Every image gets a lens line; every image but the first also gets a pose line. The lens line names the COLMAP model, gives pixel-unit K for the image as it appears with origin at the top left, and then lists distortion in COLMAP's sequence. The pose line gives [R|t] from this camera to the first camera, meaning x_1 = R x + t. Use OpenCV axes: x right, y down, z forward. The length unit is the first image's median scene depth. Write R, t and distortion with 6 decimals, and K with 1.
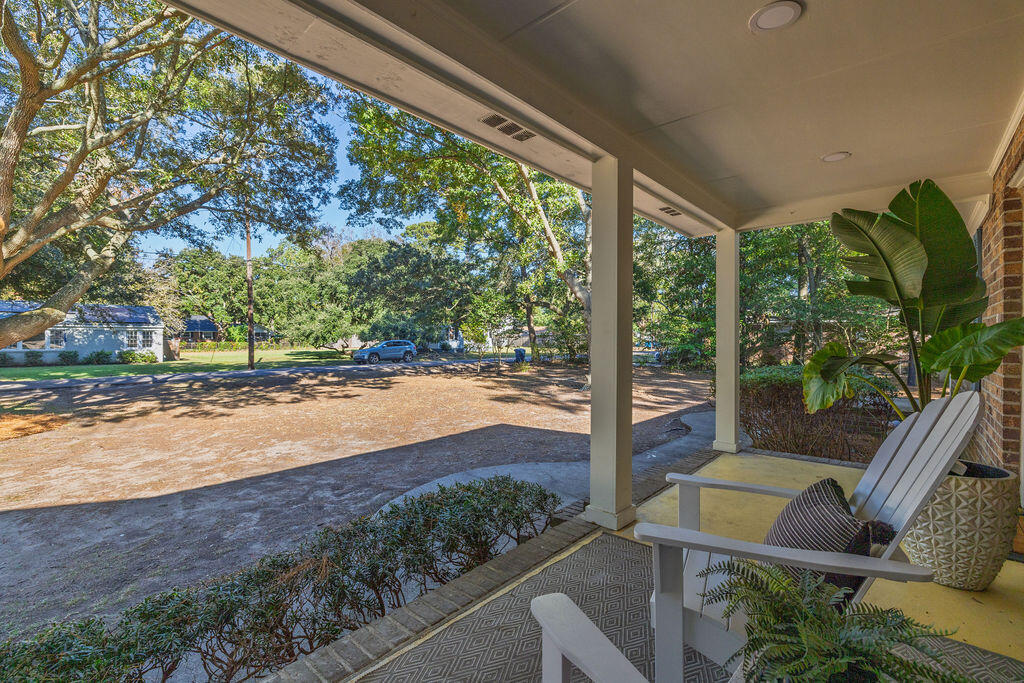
lens RADIAL K [[464.6, 0, 512.0], [0, 464.6, 341.5], [0, 0, 1]] dist [0.001384, 0.000543]
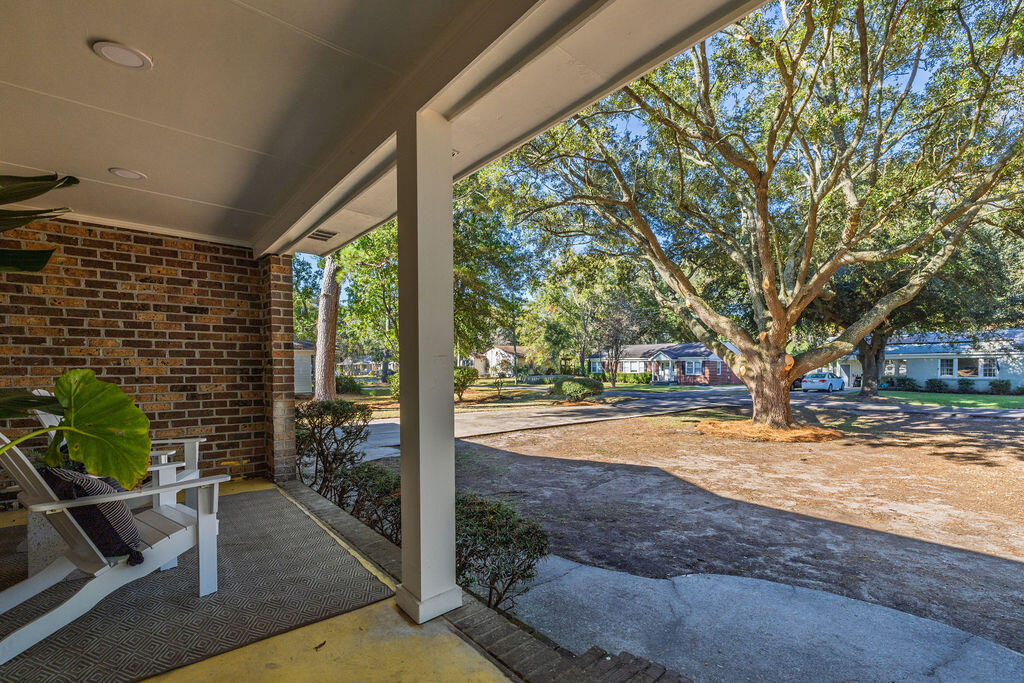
lens RADIAL K [[441.3, 0, 512.6], [0, 441.3, 379.3], [0, 0, 1]] dist [-0.000836, -0.000170]
pose [[-0.140425, 0.023737, -0.989807, 0.474720], [-0.002217, 0.999703, 0.024289, -0.001921], [0.990089, 0.005605, -0.140331, 0.651200]]
